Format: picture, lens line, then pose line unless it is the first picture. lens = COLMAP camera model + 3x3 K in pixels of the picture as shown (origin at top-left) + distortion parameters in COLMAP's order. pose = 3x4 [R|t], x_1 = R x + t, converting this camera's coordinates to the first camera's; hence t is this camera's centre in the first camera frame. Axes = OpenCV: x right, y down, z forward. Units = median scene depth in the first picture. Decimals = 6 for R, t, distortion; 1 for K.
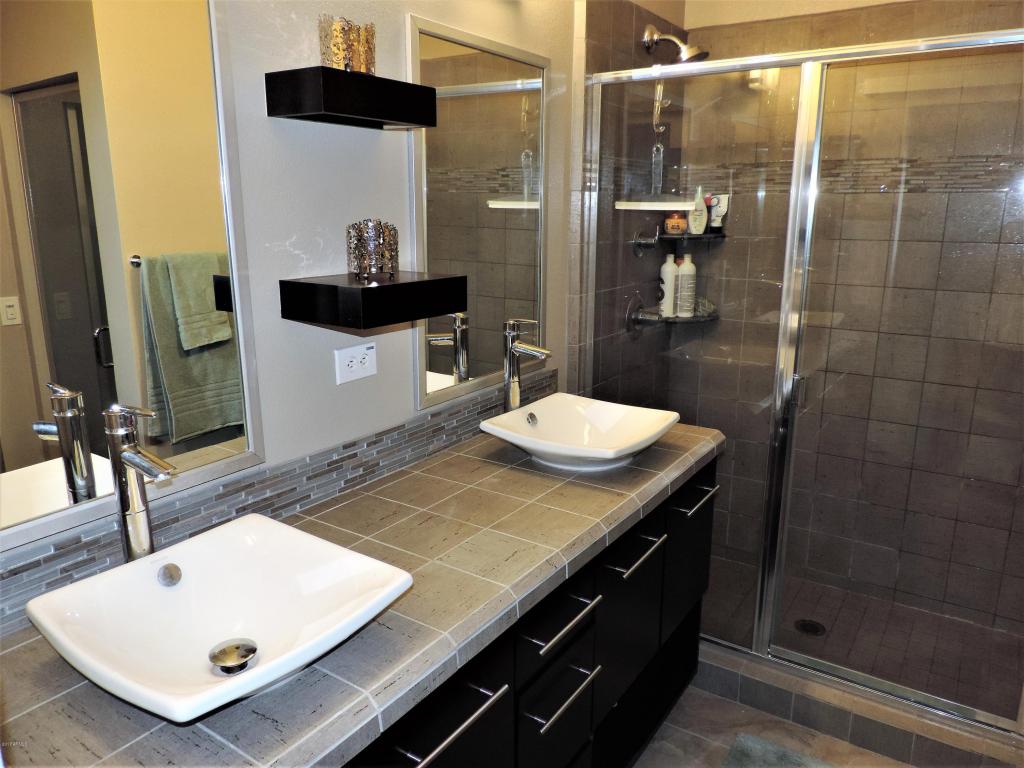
lens RADIAL K [[729.8, 0, 514.0], [0, 729.8, 389.9], [0, 0, 1]] dist [-0.028531, 0.001896]
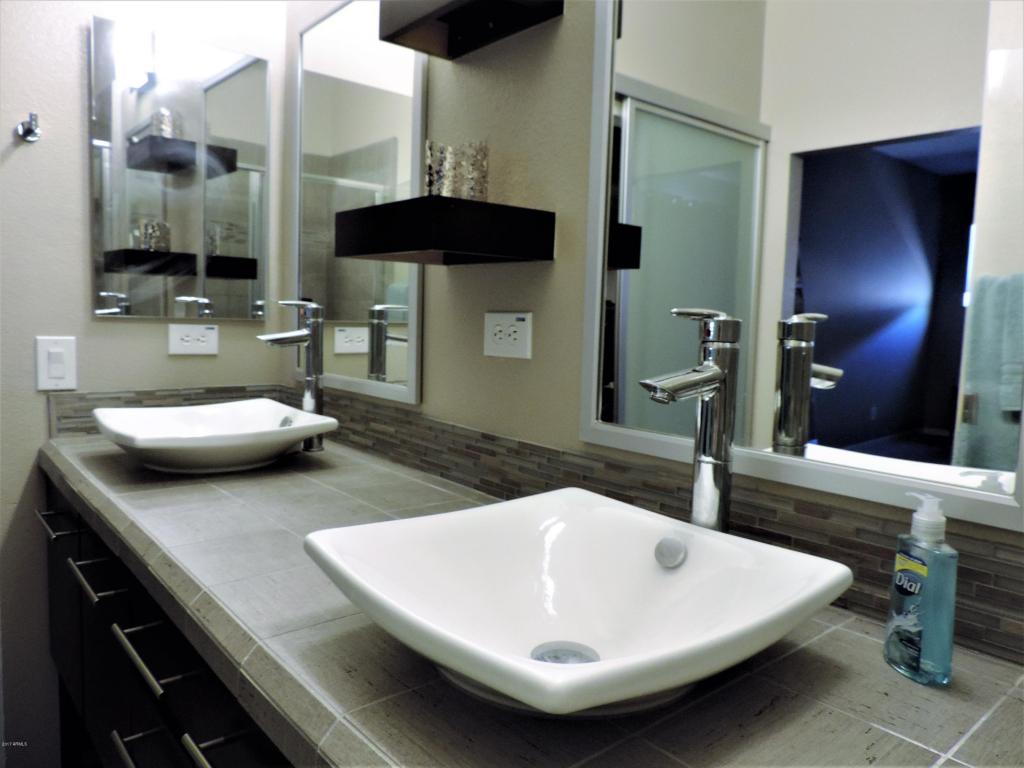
lens RADIAL K [[729.8, 0, 514.0], [0, 729.8, 389.9], [0, 0, 1]] dist [-0.028531, 0.001896]
pose [[-0.277778, 0.090683, -0.956356, 0.528266], [-0.255495, 0.952705, 0.164546, -0.112270], [0.926046, 0.290051, -0.241471, 1.212717]]
